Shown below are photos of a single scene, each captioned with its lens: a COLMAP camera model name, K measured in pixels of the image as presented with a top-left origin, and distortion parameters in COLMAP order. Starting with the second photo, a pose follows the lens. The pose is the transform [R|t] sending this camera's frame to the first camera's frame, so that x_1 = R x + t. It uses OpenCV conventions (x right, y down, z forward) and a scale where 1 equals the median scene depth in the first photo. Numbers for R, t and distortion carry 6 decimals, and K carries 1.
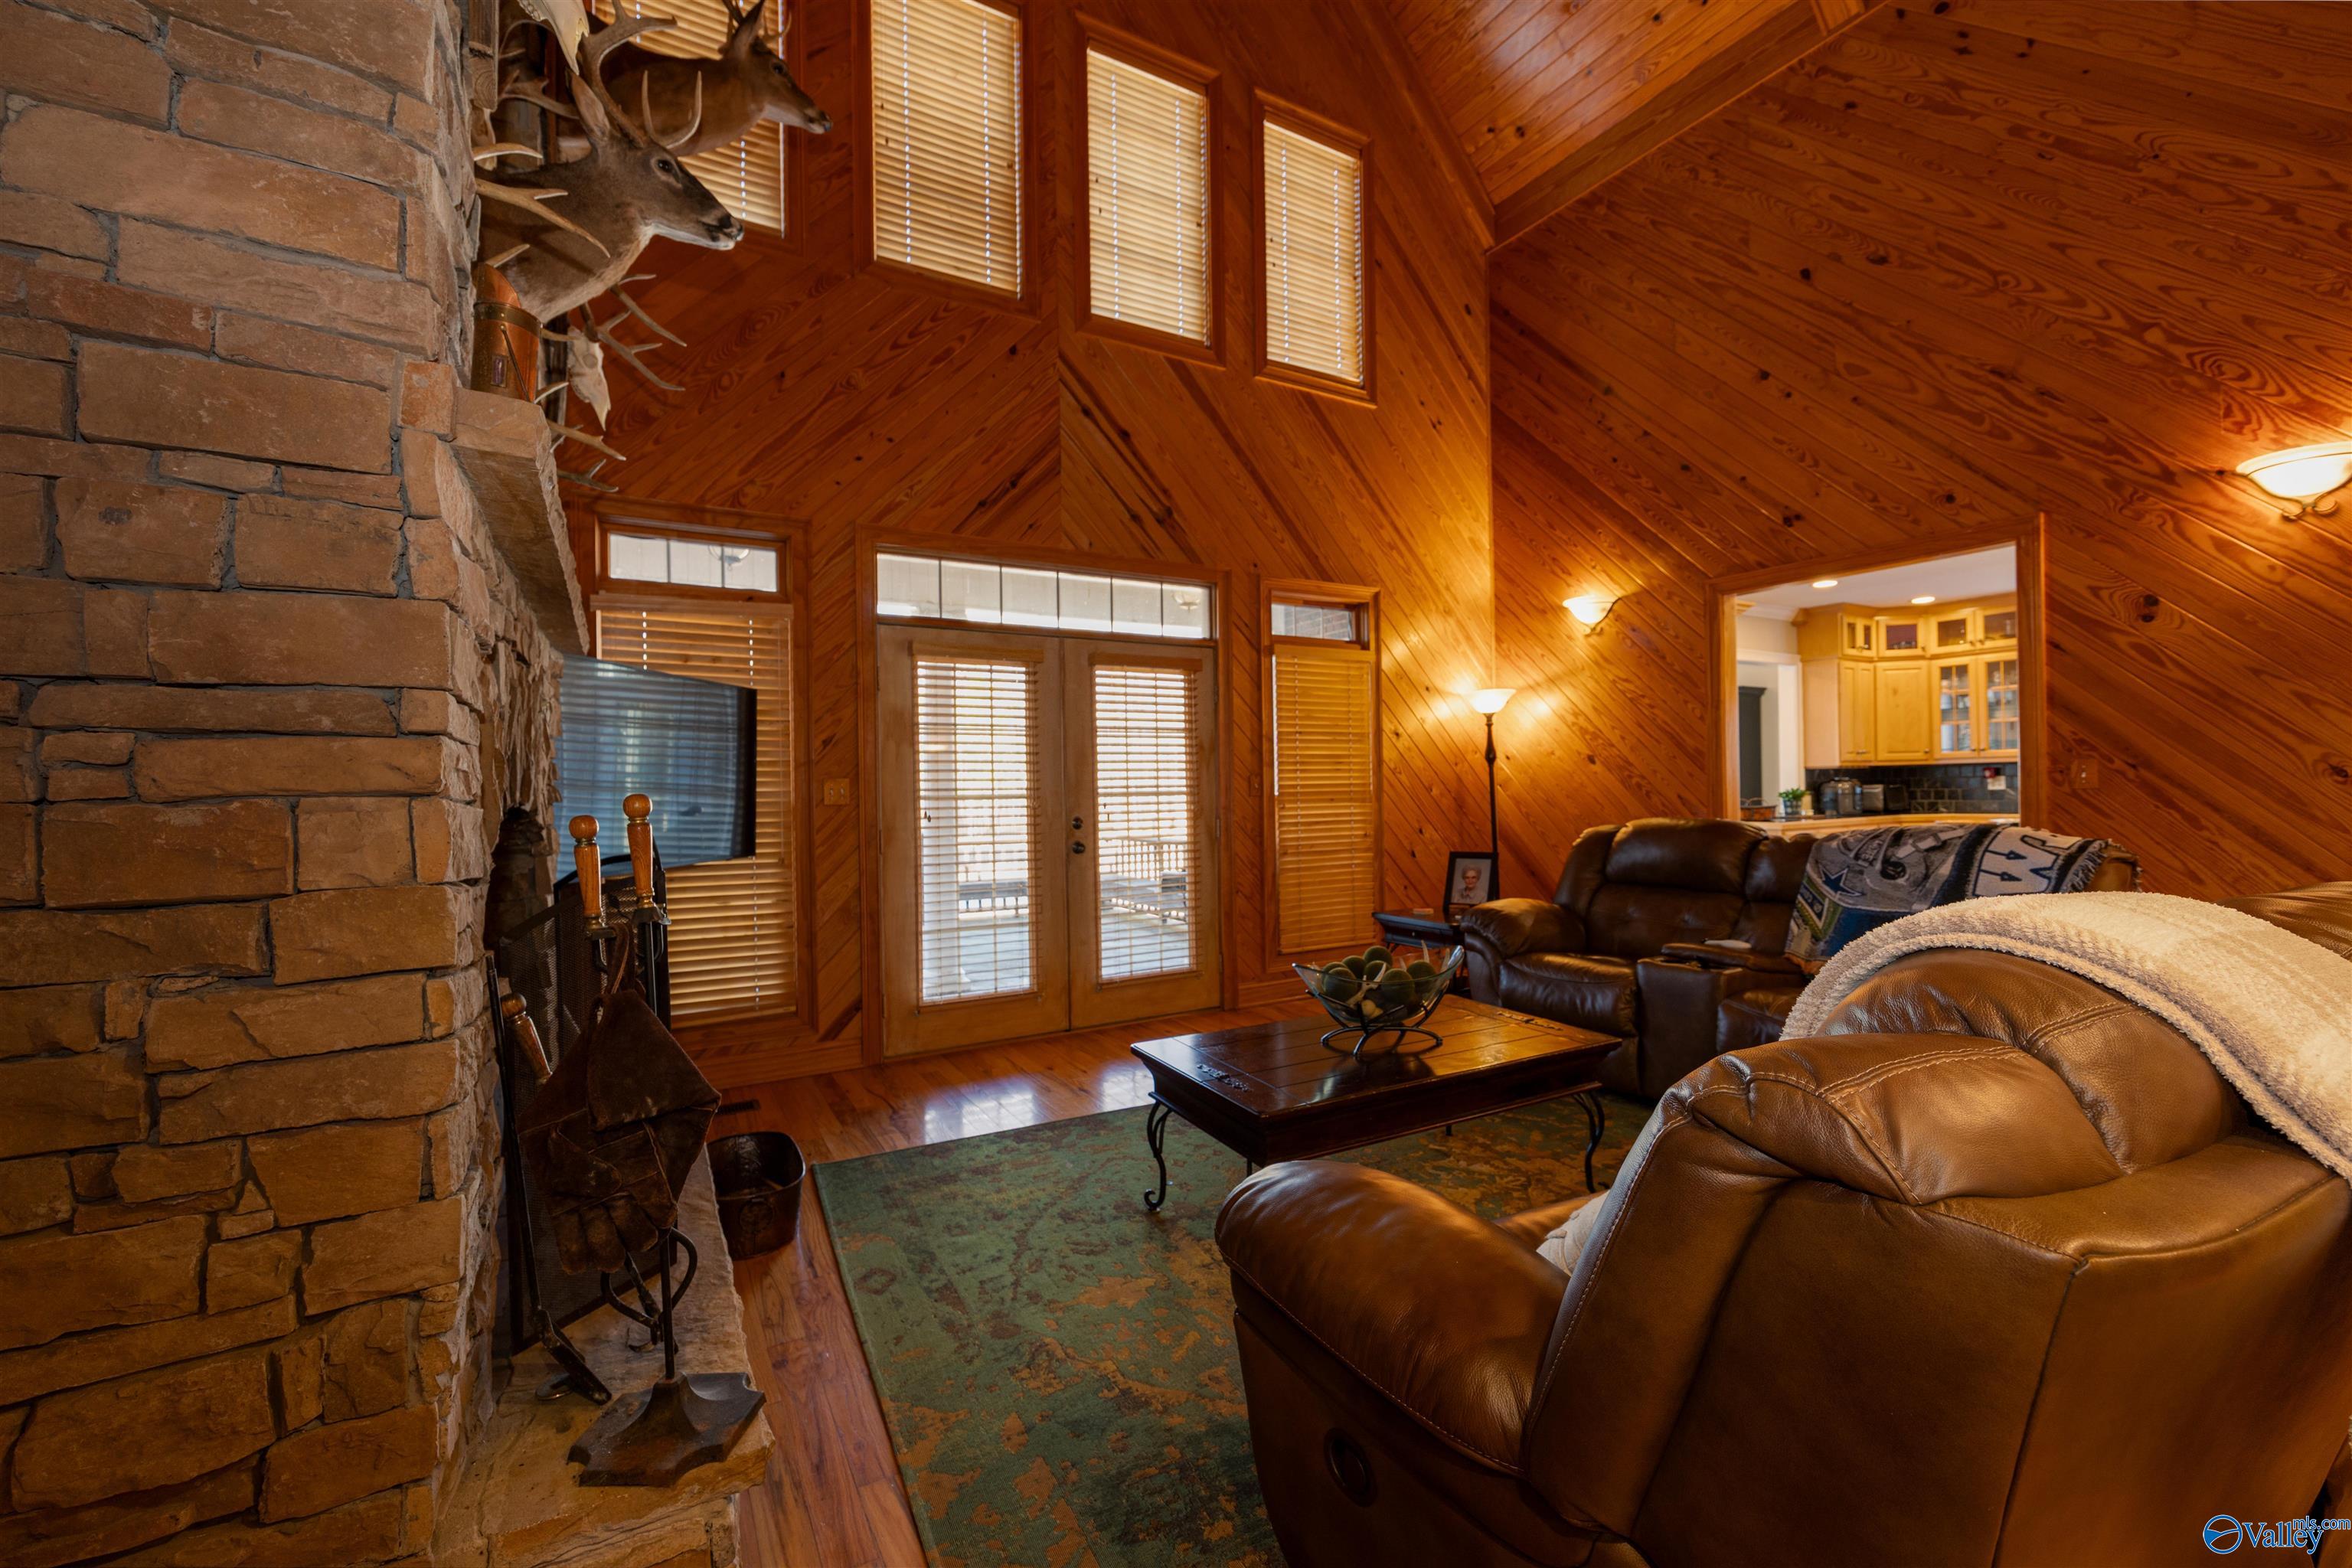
lens RADIAL K [[949.1, 0, 1179.1], [0, 949.1, 790.0], [0, 0, 1]] dist [0.000050, 0.001045]
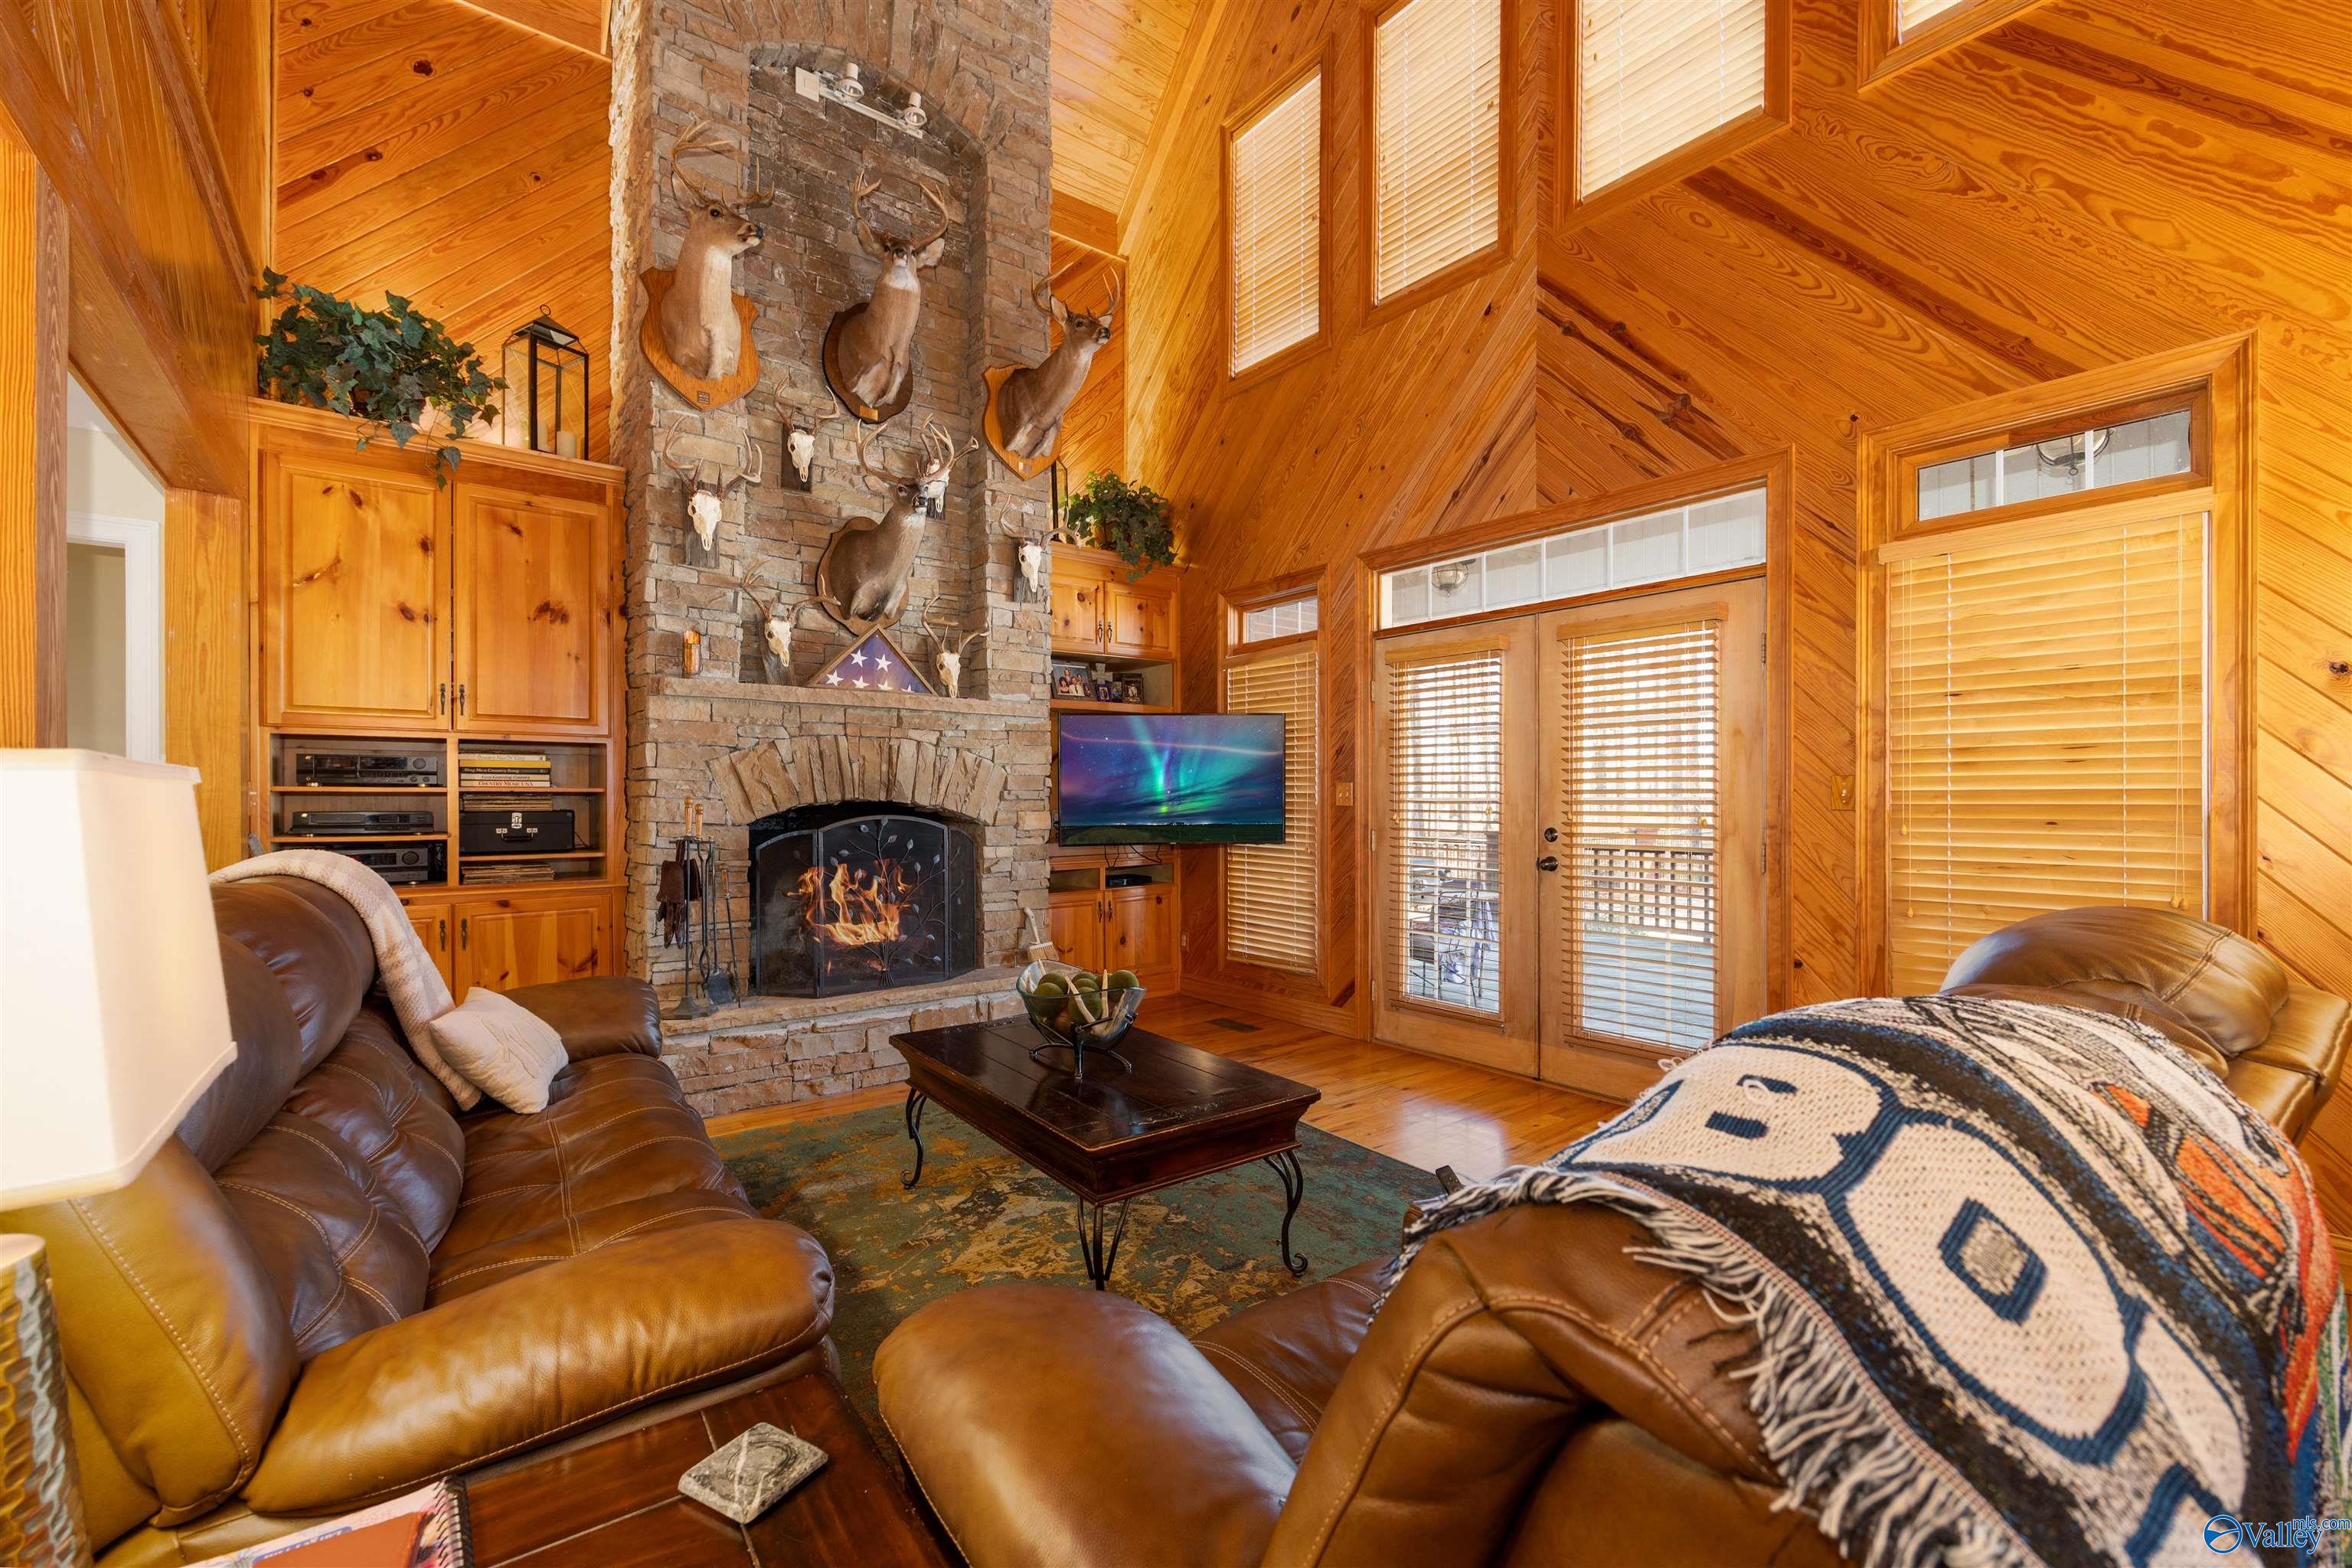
lens RADIAL K [[1008.3, 0, 1182.0], [0, 1008.3, 784.7], [0, 0, 1]] dist [0.004800, 0.001126]
pose [[0.124726, 0.005981, -0.992173, 0.687817], [-0.000850, 0.999982, 0.005921, -0.013065], [0.992191, 0.000105, 0.124729, 0.535625]]
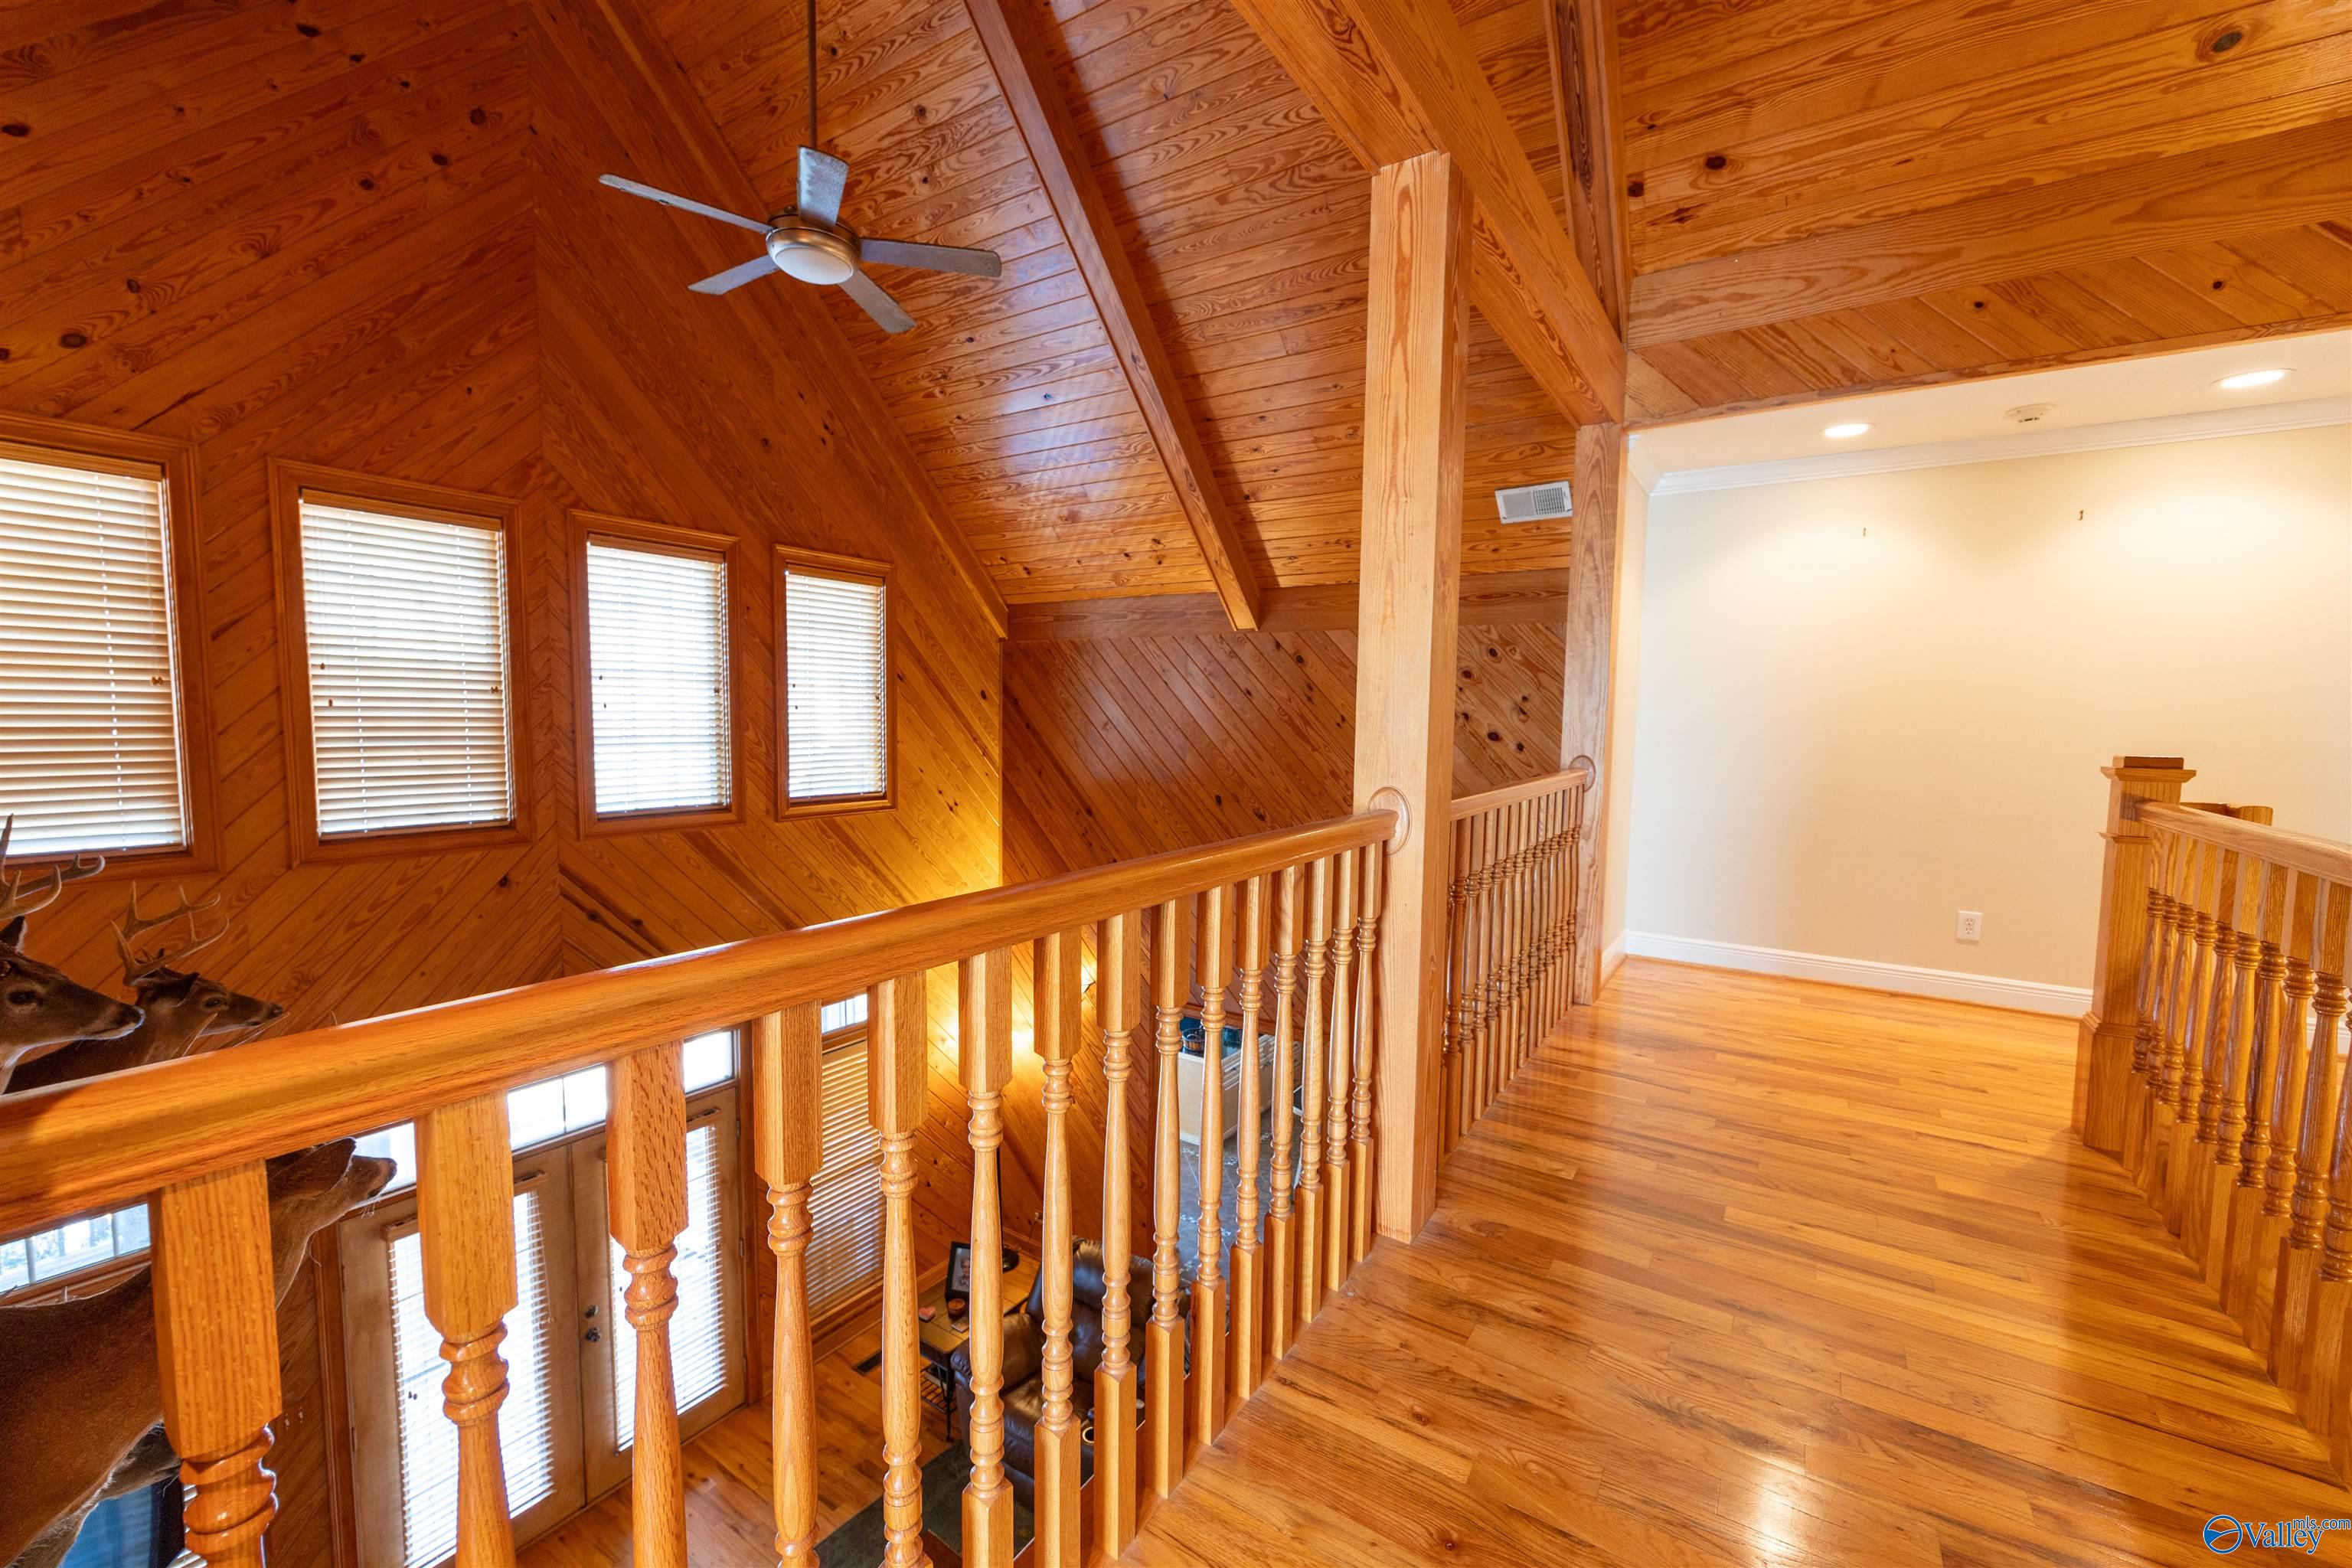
lens RADIAL K [[949.1, 0, 1188.3], [0, 949.1, 802.3], [0, 0, 1]] dist [0.000050, 0.001045]
pose [[0.893936, -0.008223, 0.448119, 0.016584], [-0.031484, 0.996210, 0.081087, -0.590858], [-0.447087, -0.086595, 0.890289, -0.162794]]
